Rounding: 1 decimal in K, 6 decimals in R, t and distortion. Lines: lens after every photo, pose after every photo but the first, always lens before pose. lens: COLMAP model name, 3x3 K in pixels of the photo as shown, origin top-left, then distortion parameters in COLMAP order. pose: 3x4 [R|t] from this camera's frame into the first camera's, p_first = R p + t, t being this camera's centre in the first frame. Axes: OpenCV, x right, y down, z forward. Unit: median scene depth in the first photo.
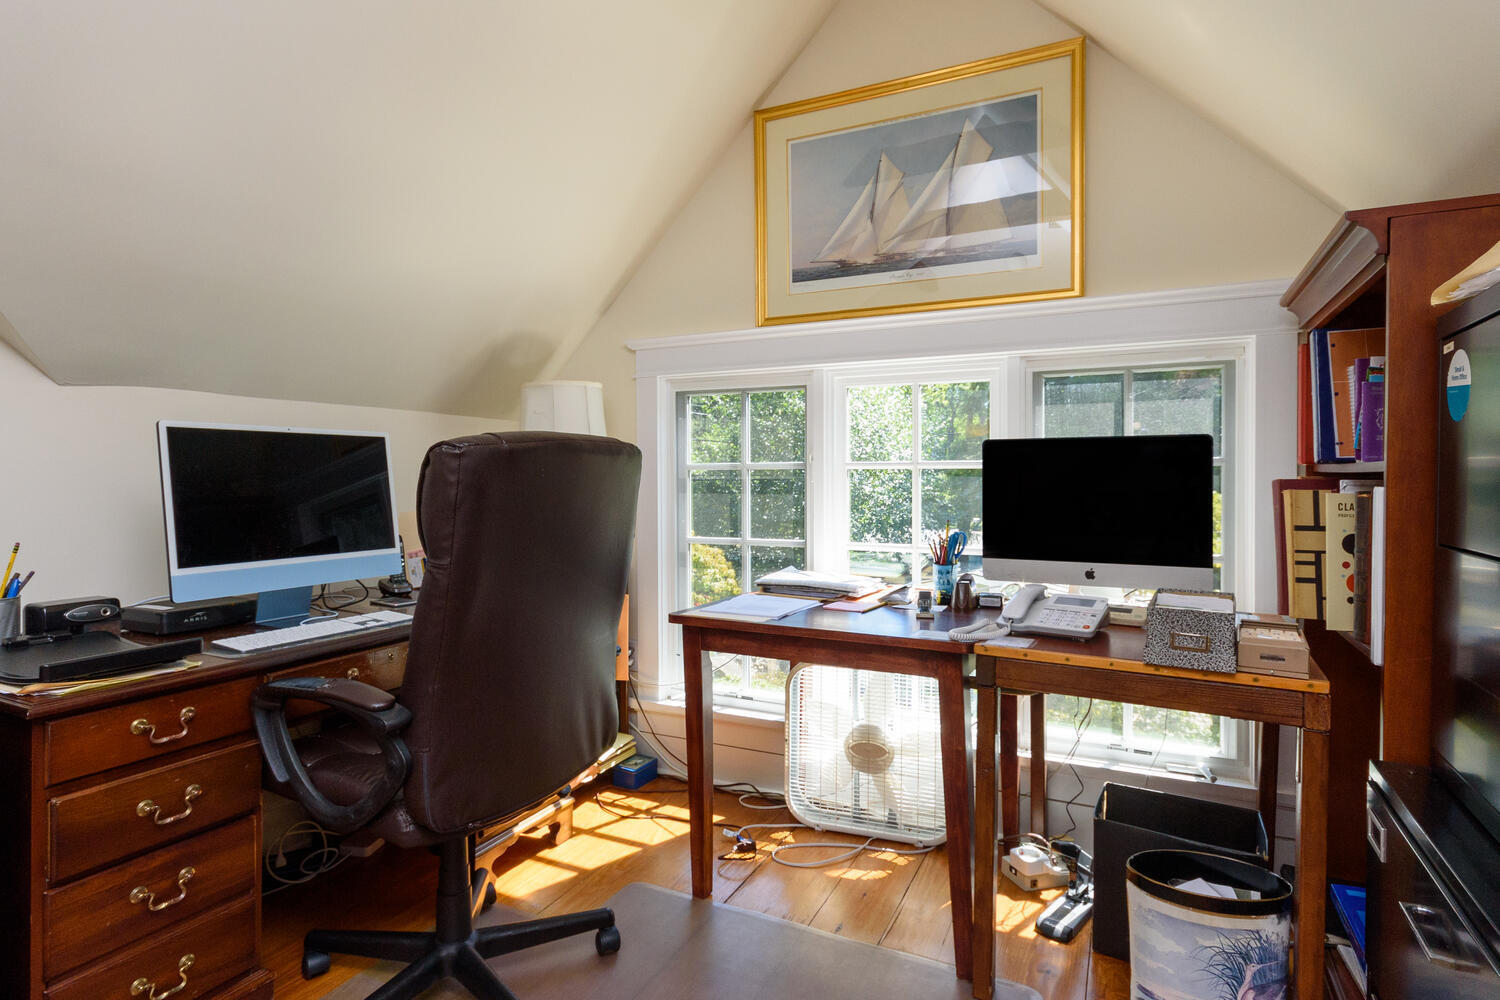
lens RADIAL K [[701.8, 0, 744.5], [0, 701.8, 478.5], [0, 0, 1]] dist [0.002818, 0.000201]
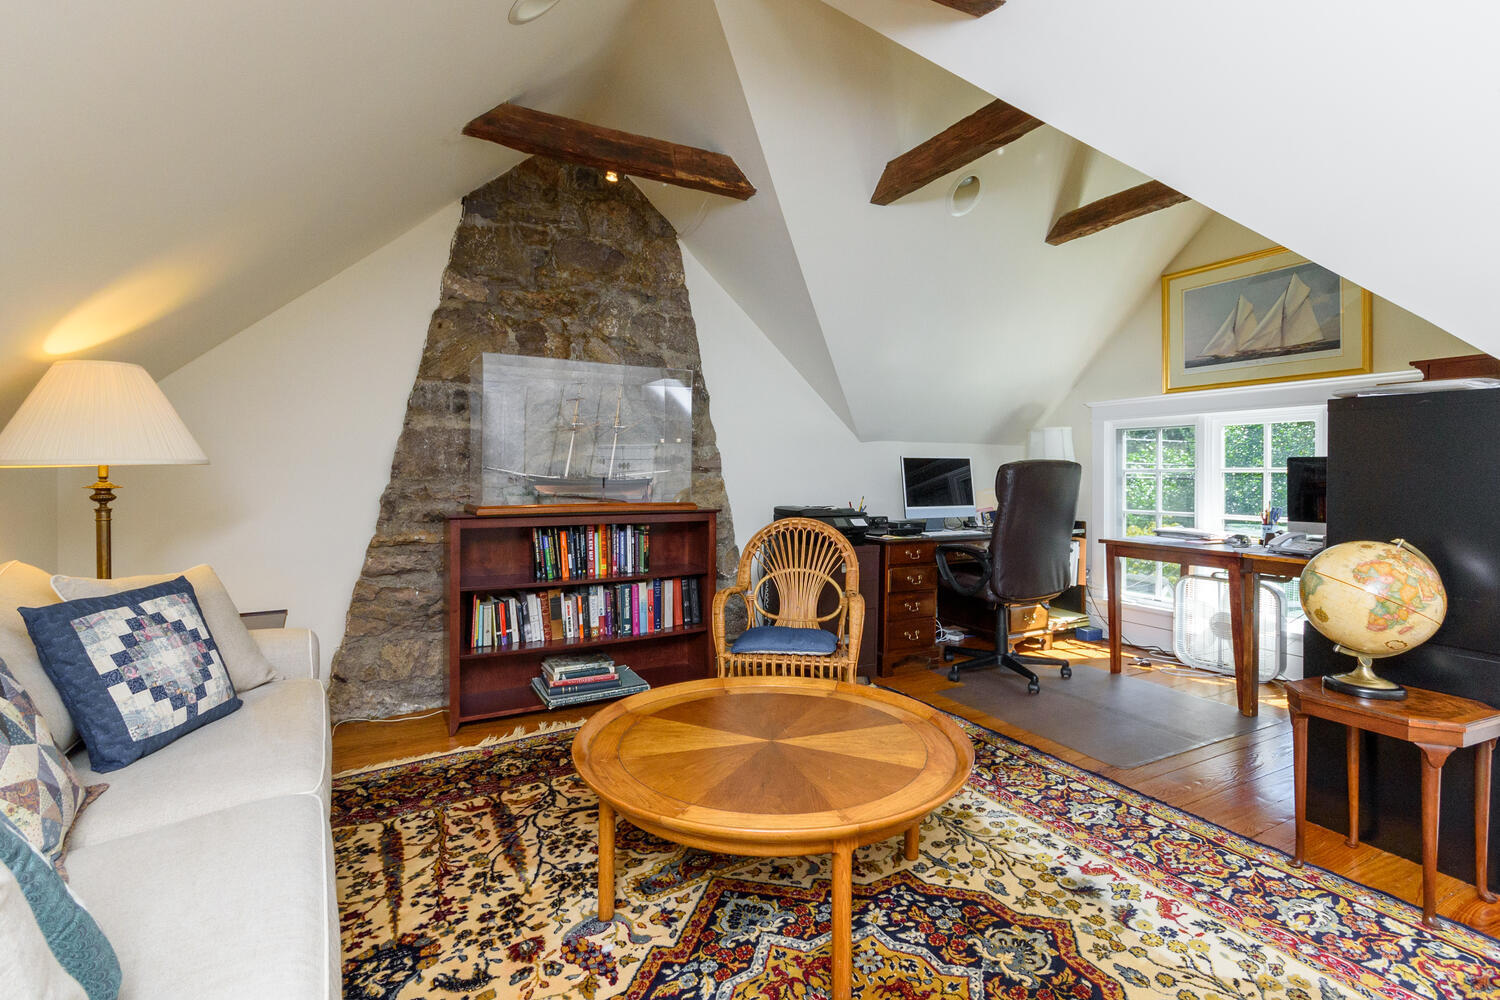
lens RADIAL K [[701.8, 0, 744.5], [0, 701.8, 478.5], [0, 0, 1]] dist [0.002818, 0.000201]
pose [[0.784111, 0.007032, -0.620580, 0.320432], [-0.008162, 0.999966, 0.001018, 0.009549], [0.620566, 0.004267, 0.784142, -1.172449]]
